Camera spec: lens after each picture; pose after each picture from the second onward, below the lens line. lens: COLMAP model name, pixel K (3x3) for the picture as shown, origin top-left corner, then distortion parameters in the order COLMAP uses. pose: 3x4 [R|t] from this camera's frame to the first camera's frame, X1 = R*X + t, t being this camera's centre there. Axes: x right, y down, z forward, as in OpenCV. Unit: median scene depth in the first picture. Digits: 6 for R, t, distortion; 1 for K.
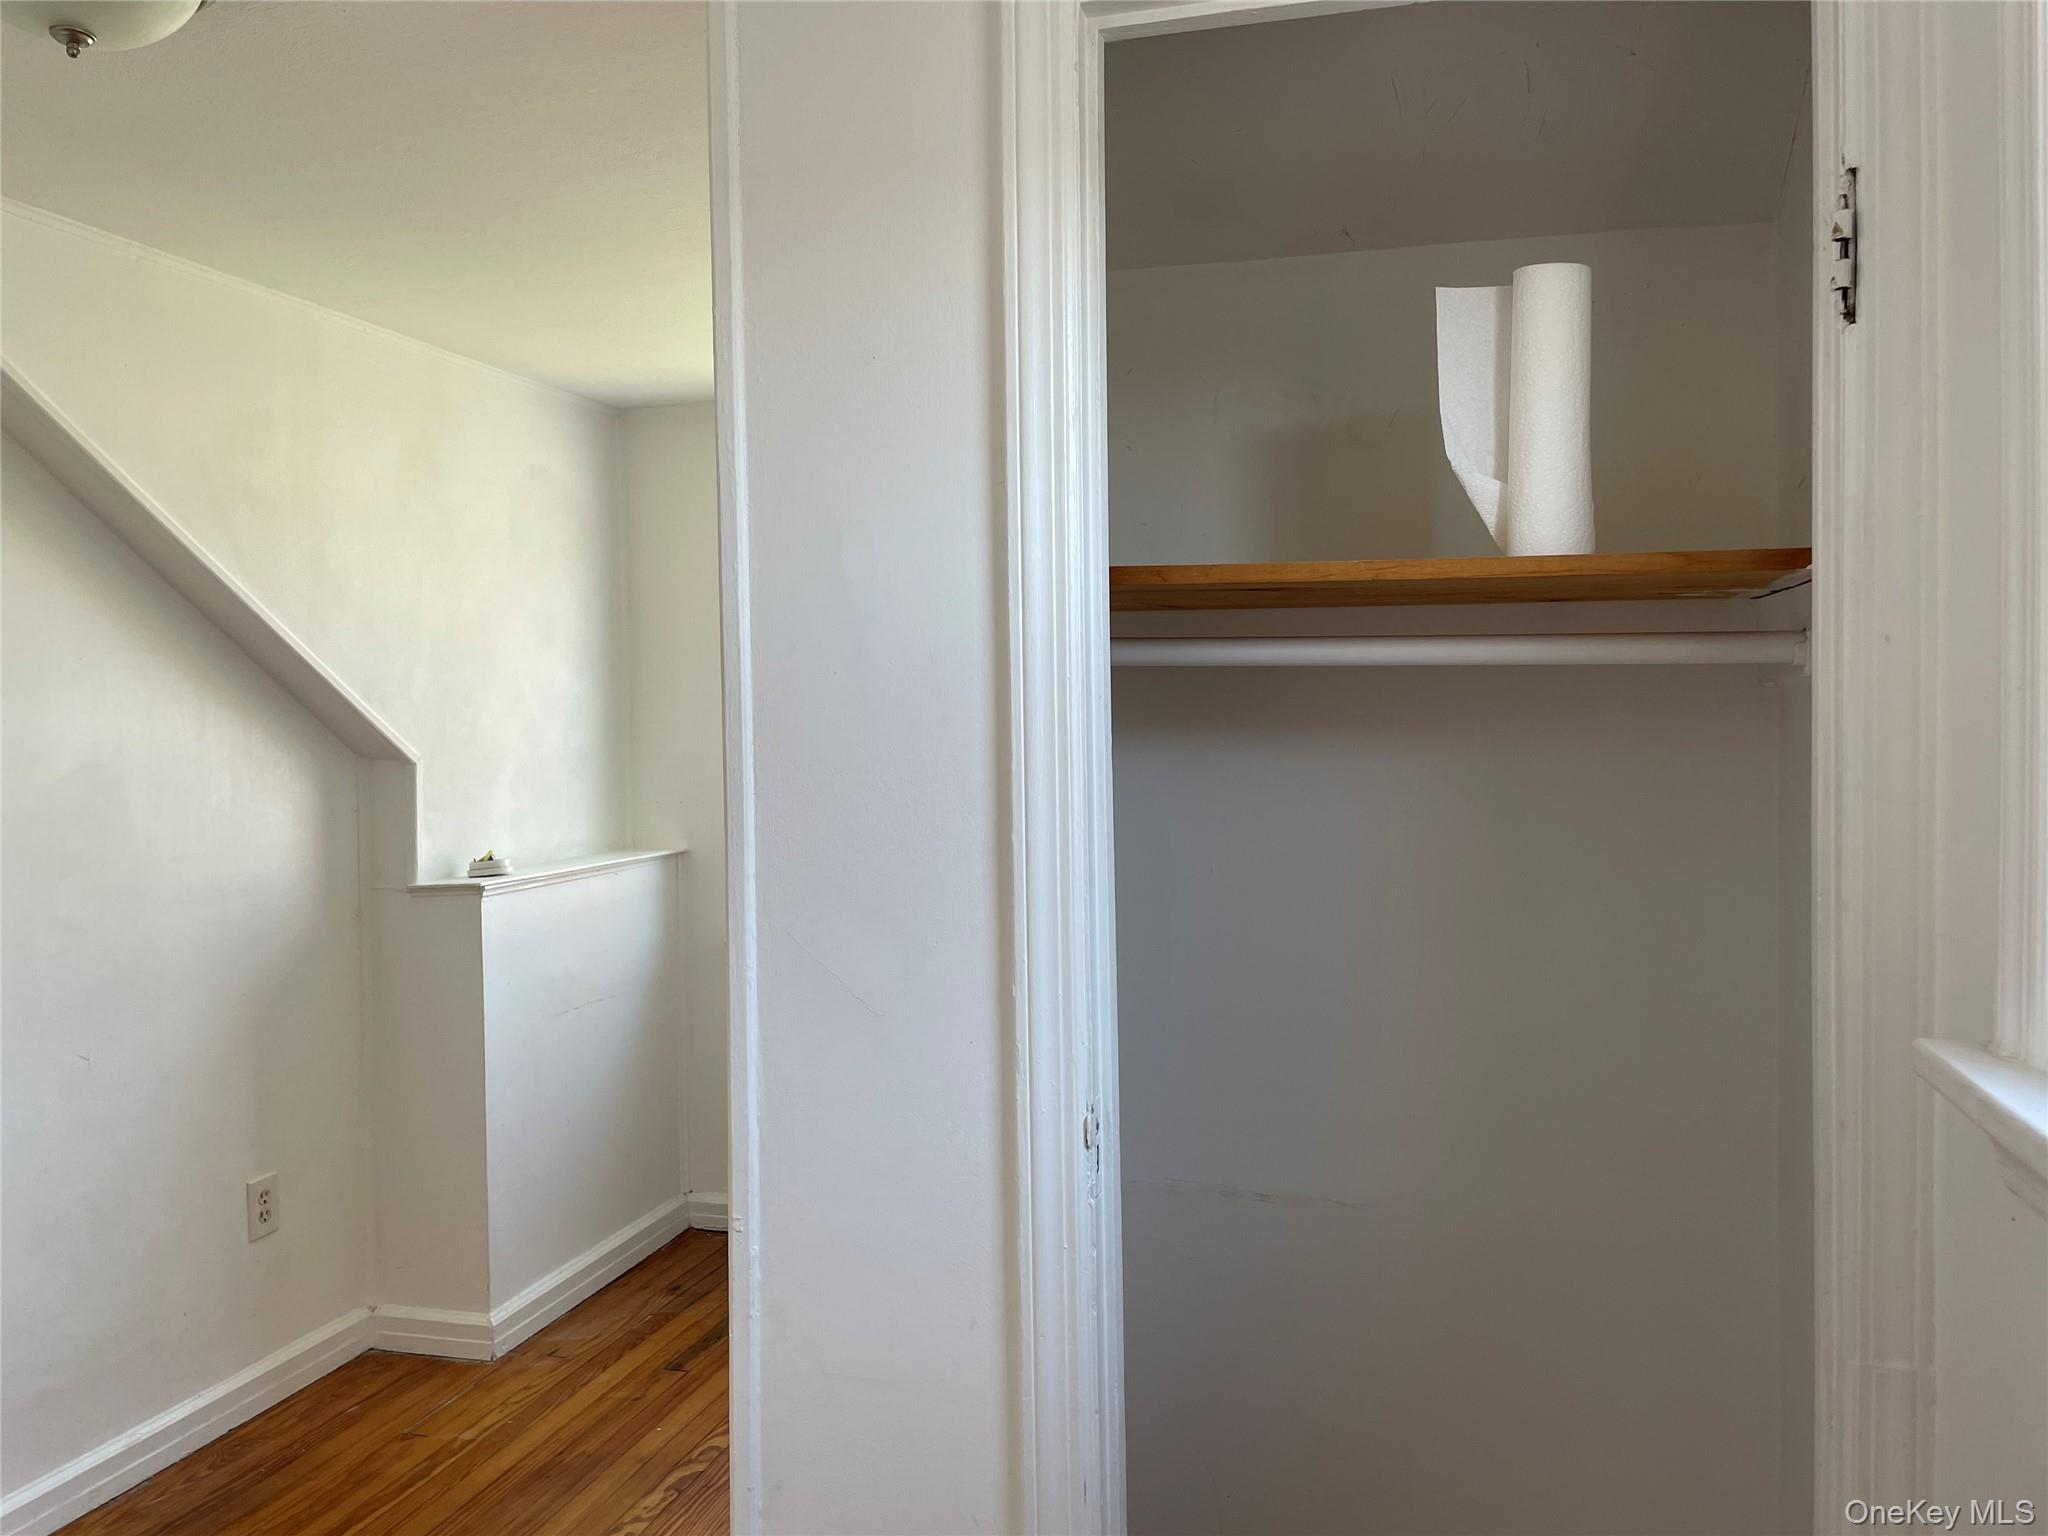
lens RADIAL K [[1554.4, 0, 1029.9], [0, 1554.4, 756.9], [0, 0, 1]] dist [0.074222, -0.087143]
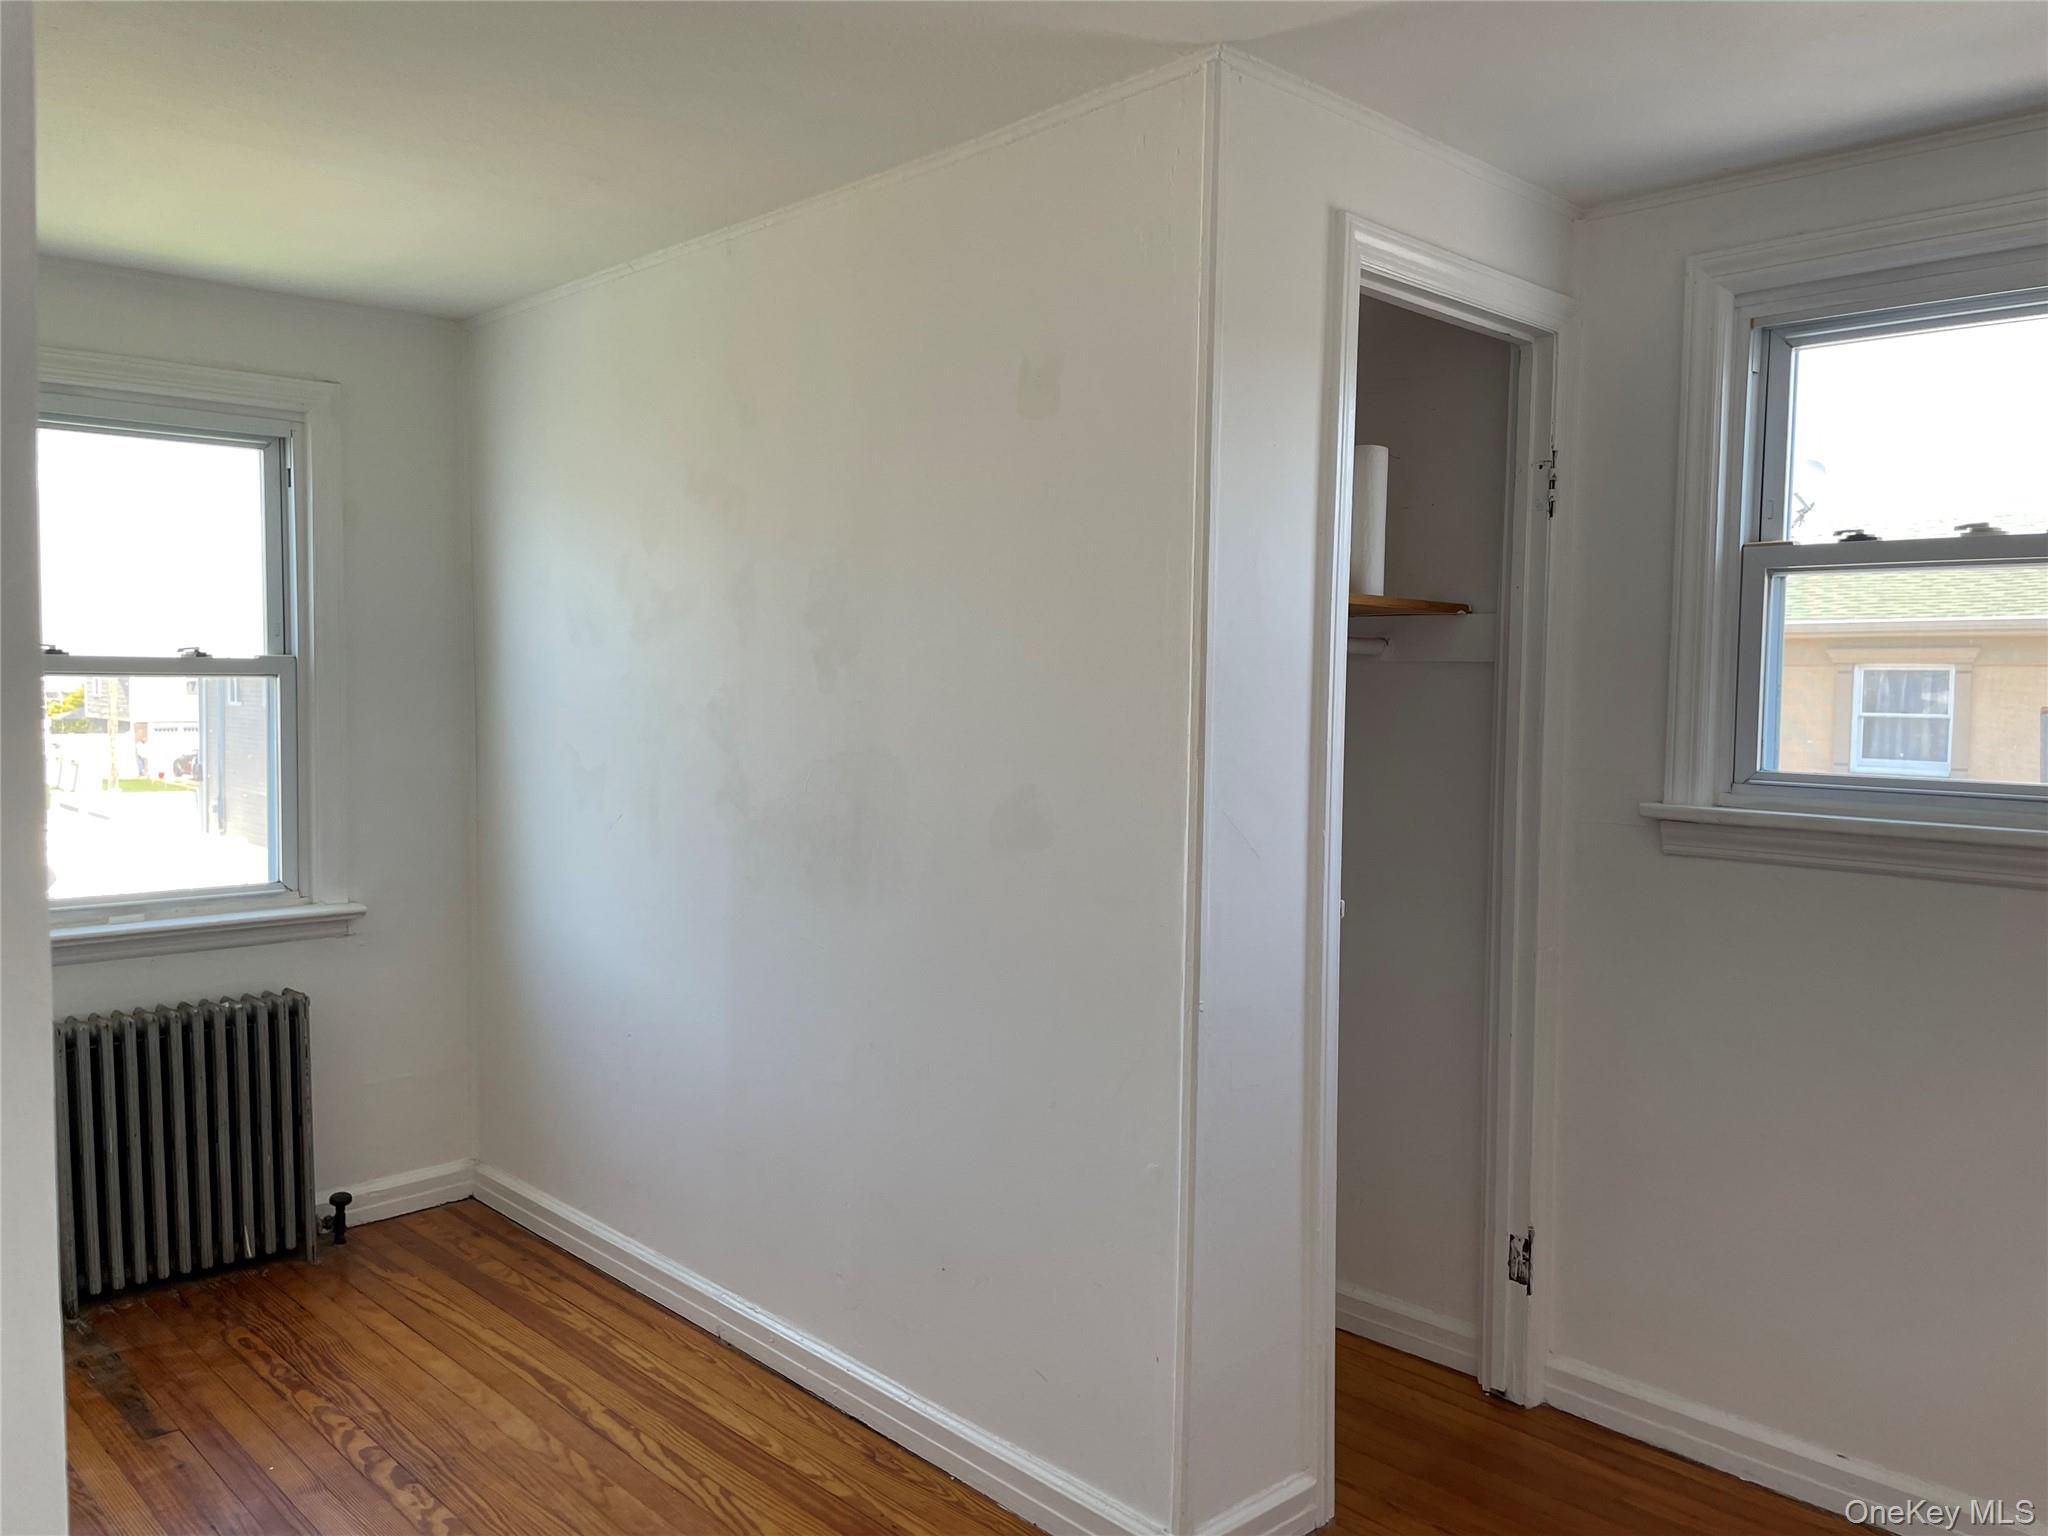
lens RADIAL K [[1554.4, 0, 1029.9], [0, 1554.4, 756.9], [0, 0, 1]] dist [0.074222, -0.087143]
pose [[0.511717, -0.027016, 0.858729, -0.701121], [0.003570, 0.999564, 0.029320, 0.004493], [-0.859146, -0.011938, 0.511591, 0.172534]]
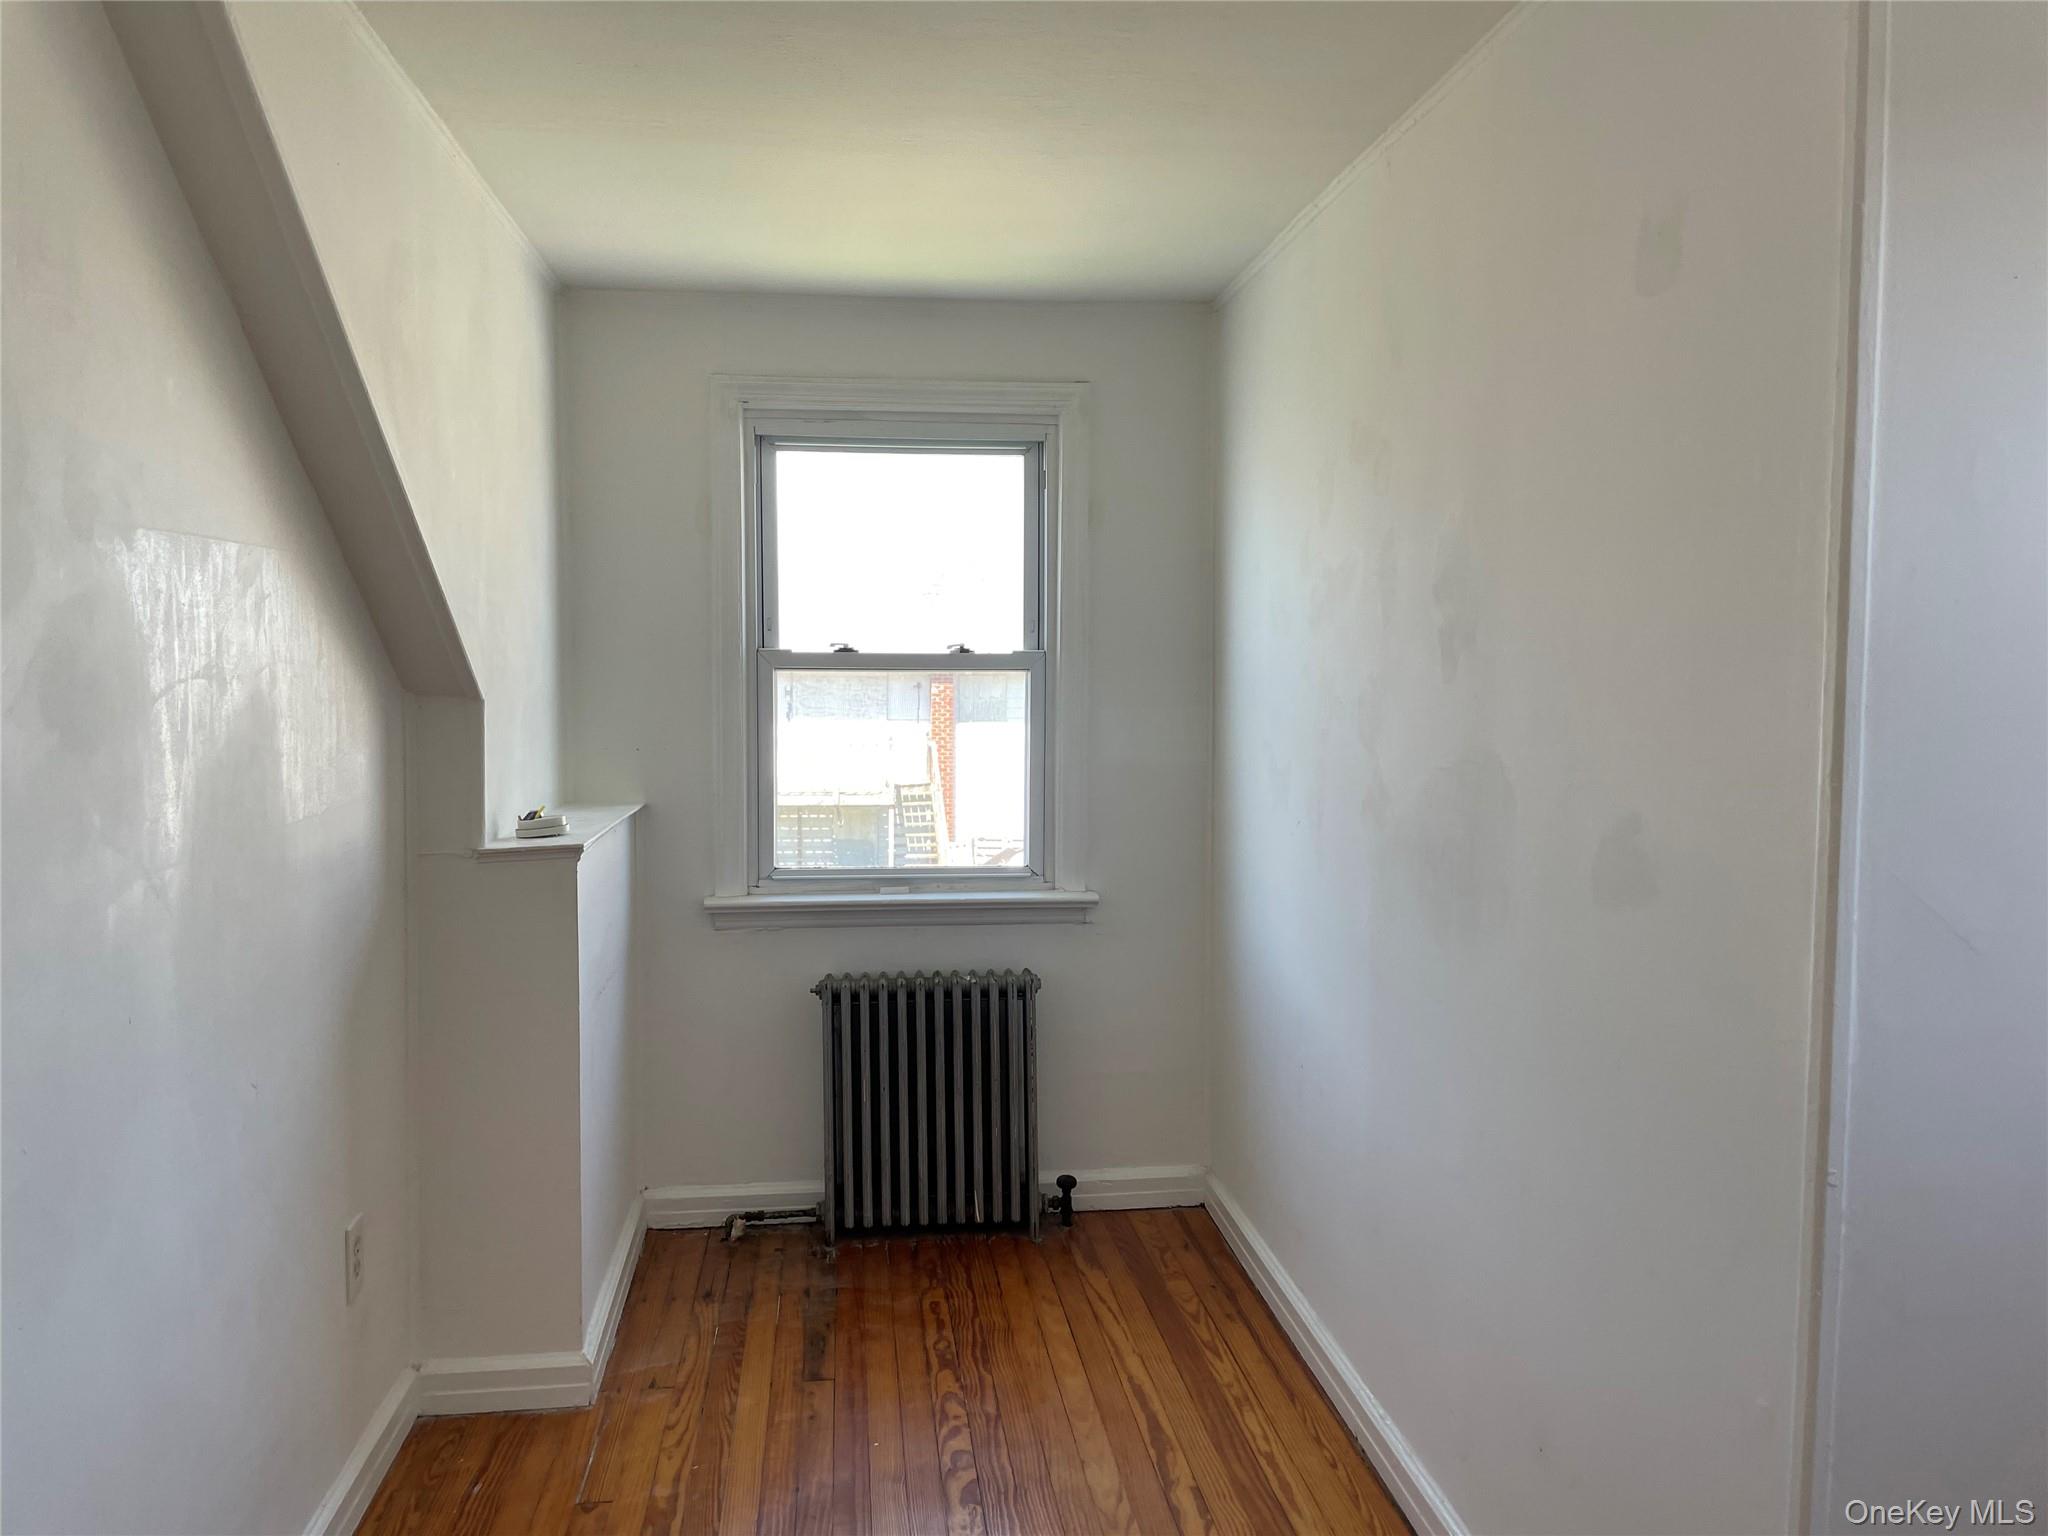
lens RADIAL K [[1557.4, 0, 1024.1], [0, 1557.4, 751.4], [0, 0, 1]] dist [0.141294, -0.161251]
pose [[0.926143, -0.005815, 0.377127, -0.454936], [-0.005591, 0.999560, 0.029144, 0.004571], [-0.377131, -0.029100, 0.925703, 0.127265]]
